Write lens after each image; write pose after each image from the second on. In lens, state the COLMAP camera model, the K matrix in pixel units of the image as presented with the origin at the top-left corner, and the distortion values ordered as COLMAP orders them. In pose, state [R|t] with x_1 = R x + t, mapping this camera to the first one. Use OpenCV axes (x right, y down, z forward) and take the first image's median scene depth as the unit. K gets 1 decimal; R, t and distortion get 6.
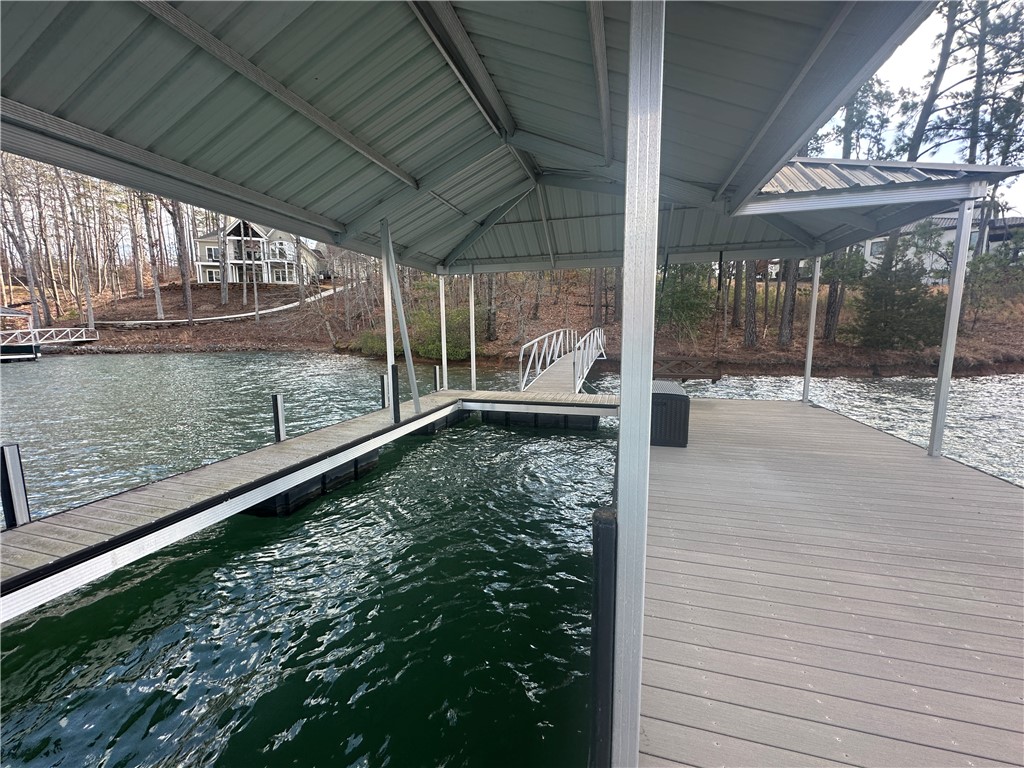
lens RADIAL K [[406.6, 0, 509.1], [0, 406.6, 383.8], [0, 0, 1]] dist [-0.006466, 0.000324]
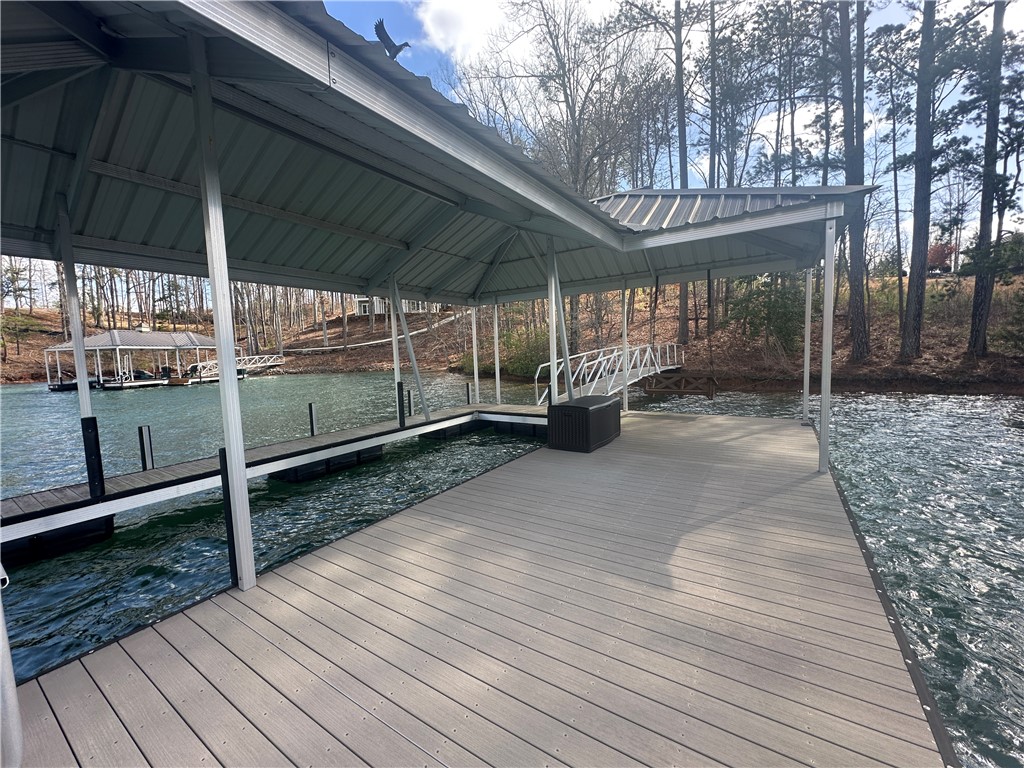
lens RADIAL K [[406.6, 0, 513.9], [0, 406.6, 387.4], [0, 0, 1]] dist [-0.006466, 0.000324]
pose [[0.953991, 0.000172, -0.299836, 0.298410], [-0.010020, 0.999460, -0.031308, 0.004361], [0.299668, 0.032871, 0.953477, -0.088534]]
